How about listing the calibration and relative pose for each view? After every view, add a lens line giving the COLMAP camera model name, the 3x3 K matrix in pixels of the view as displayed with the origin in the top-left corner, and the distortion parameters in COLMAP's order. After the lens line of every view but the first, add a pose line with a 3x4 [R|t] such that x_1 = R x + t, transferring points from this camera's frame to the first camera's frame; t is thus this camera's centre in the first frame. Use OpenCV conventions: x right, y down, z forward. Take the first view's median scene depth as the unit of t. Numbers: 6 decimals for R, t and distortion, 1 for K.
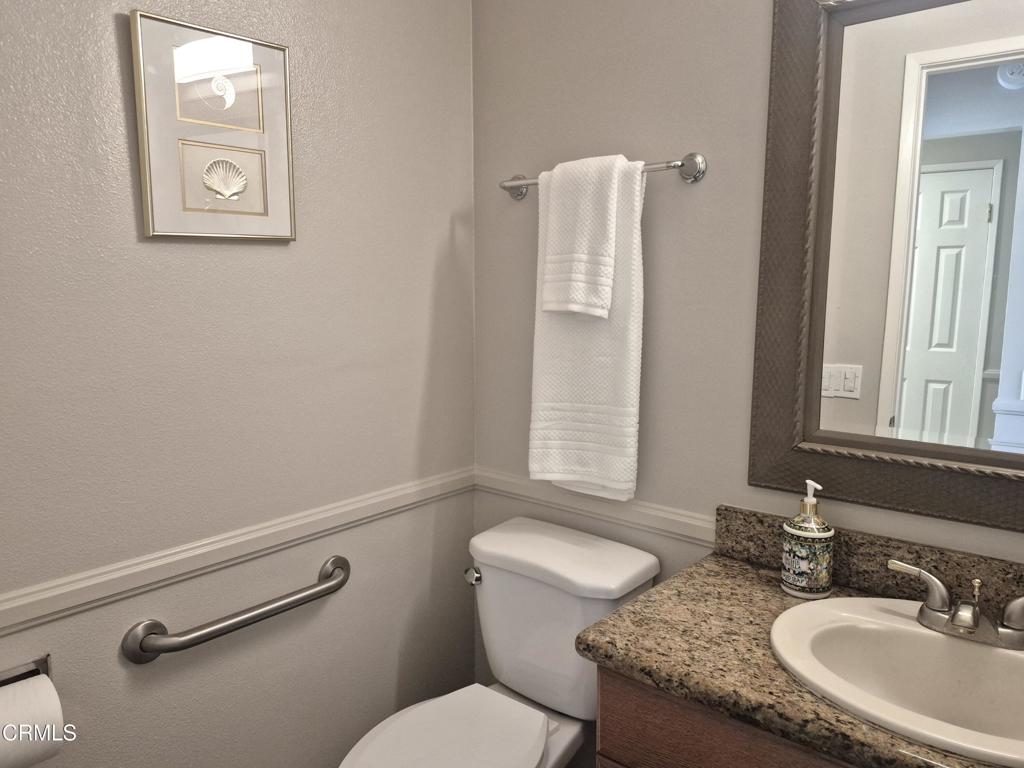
lens RADIAL K [[709.8, 0, 508.7], [0, 709.8, 382.3], [0, 0, 1]] dist [0.141248, -0.182874]
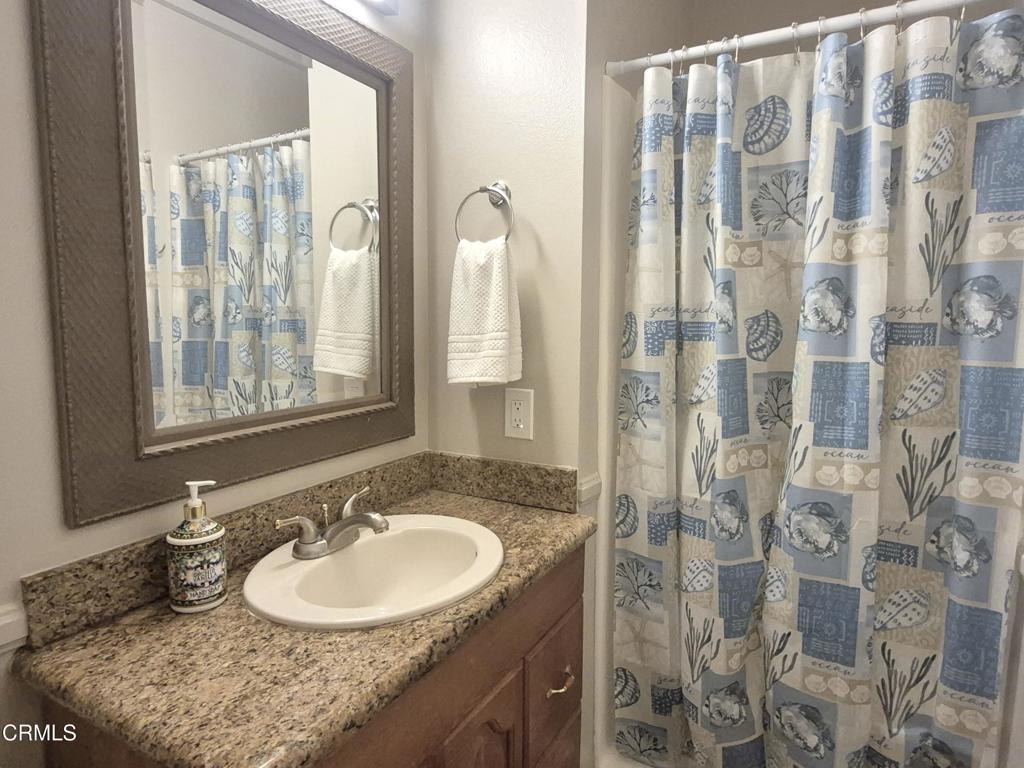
lens RADIAL K [[601.5, 0, 504.0], [0, 601.5, 379.9], [0, 0, 1]] dist [-0.001520, -0.001860]
pose [[-0.165893, -0.104407, 0.980601, -0.380643], [0.125687, 0.984032, 0.126035, -0.035019], [-0.978101, 0.144157, -0.150121, 0.734614]]
